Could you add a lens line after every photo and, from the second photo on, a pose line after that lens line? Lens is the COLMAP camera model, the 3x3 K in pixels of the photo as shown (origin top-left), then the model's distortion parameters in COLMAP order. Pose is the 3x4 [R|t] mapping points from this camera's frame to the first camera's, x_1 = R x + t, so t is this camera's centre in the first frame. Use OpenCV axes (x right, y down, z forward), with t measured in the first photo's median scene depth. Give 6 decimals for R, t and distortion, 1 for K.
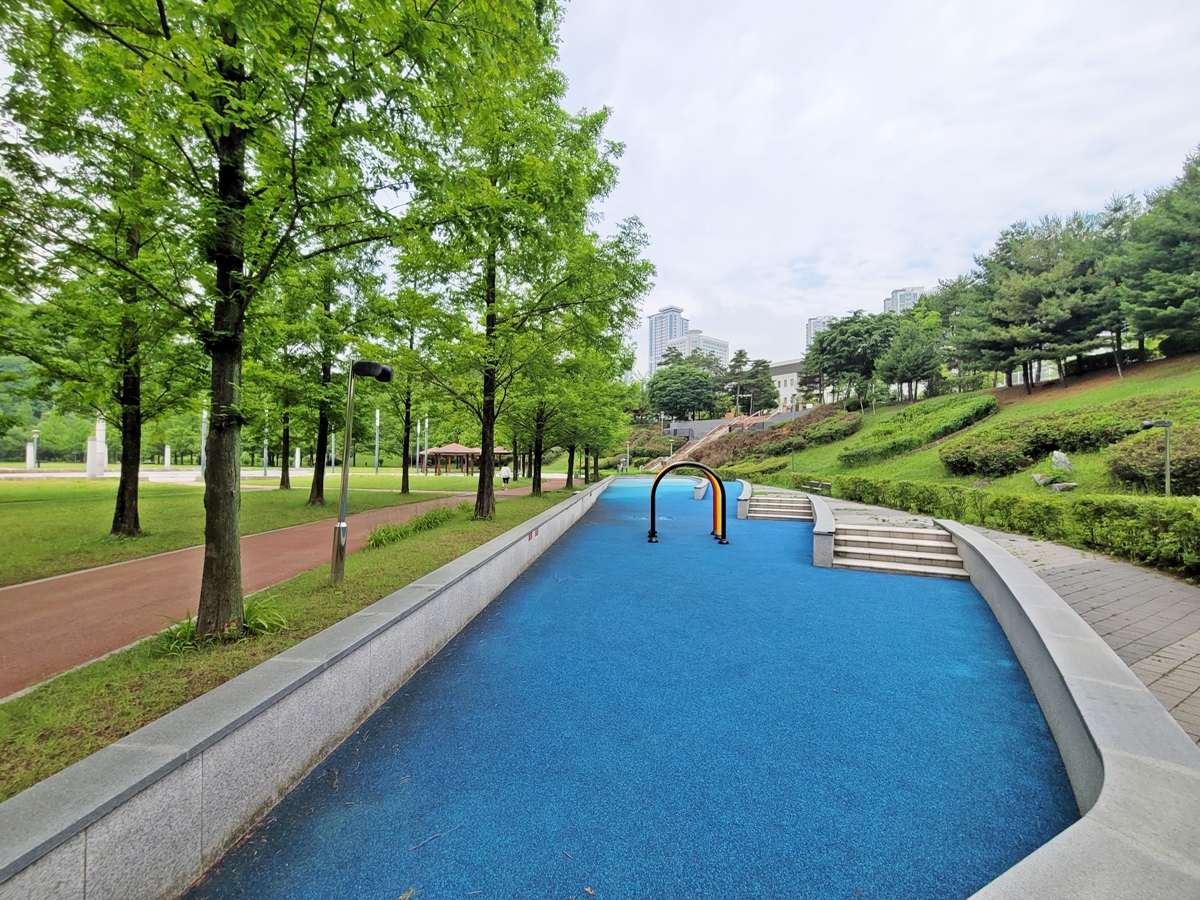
lens RADIAL K [[492.0, 0, 600.0], [0, 492.0, 450.0], [0, 0, 1]] dist [-0.002775, -0.000410]
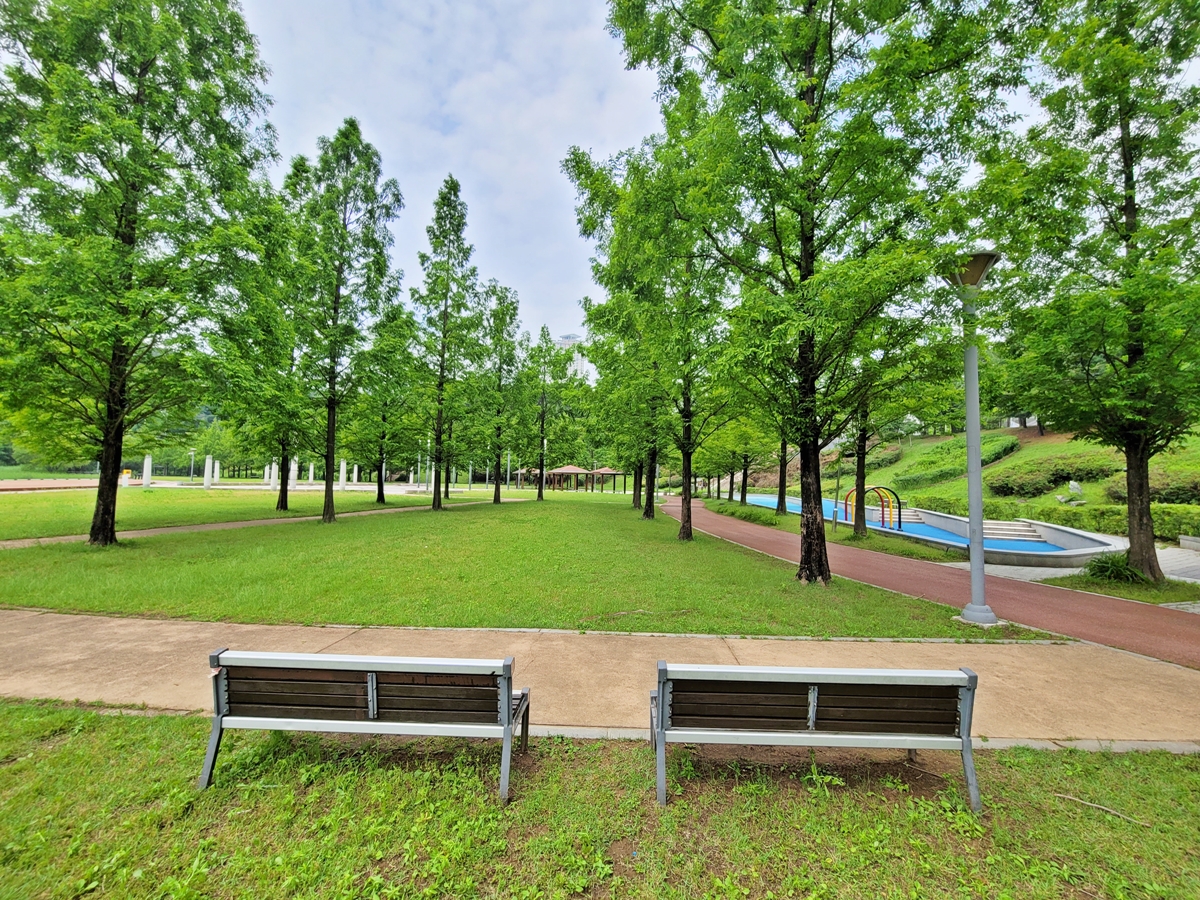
lens RADIAL K [[492.0, 0, 600.0], [0, 492.0, 450.0], [0, 0, 1]] dist [-0.002775, -0.000410]
pose [[0.999870, 0.012835, 0.009782, -0.276460], [-0.012468, 0.999248, -0.036713, -0.009391], [-0.010246, 0.036586, 0.999278, -0.258916]]
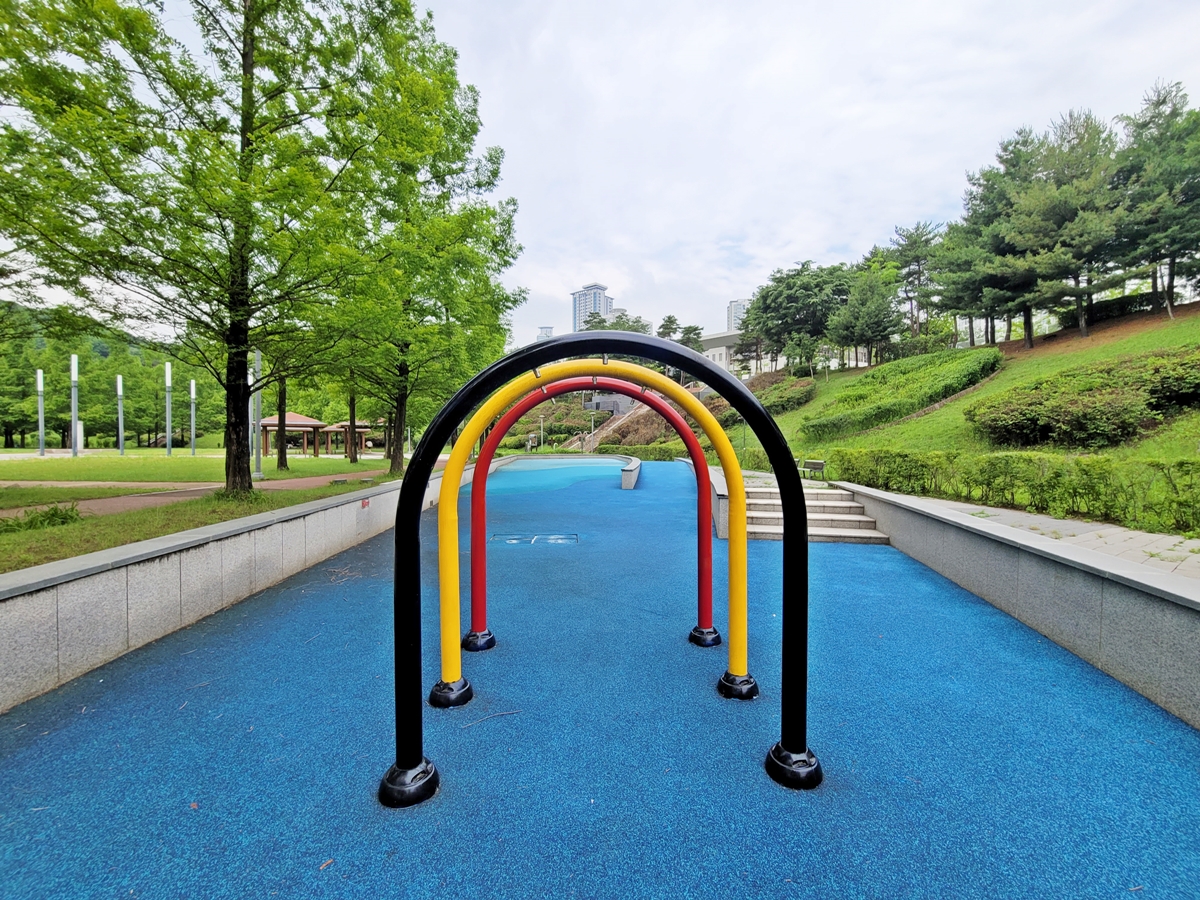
lens RADIAL K [[492.0, 0, 600.0], [0, 492.0, 450.0], [0, 0, 1]] dist [-0.002775, -0.000410]
pose [[0.988459, -0.007277, 0.151312, 0.046741], [0.001788, 0.999337, 0.036376, 0.018846], [-0.151476, -0.035685, 0.987817, 0.258845]]
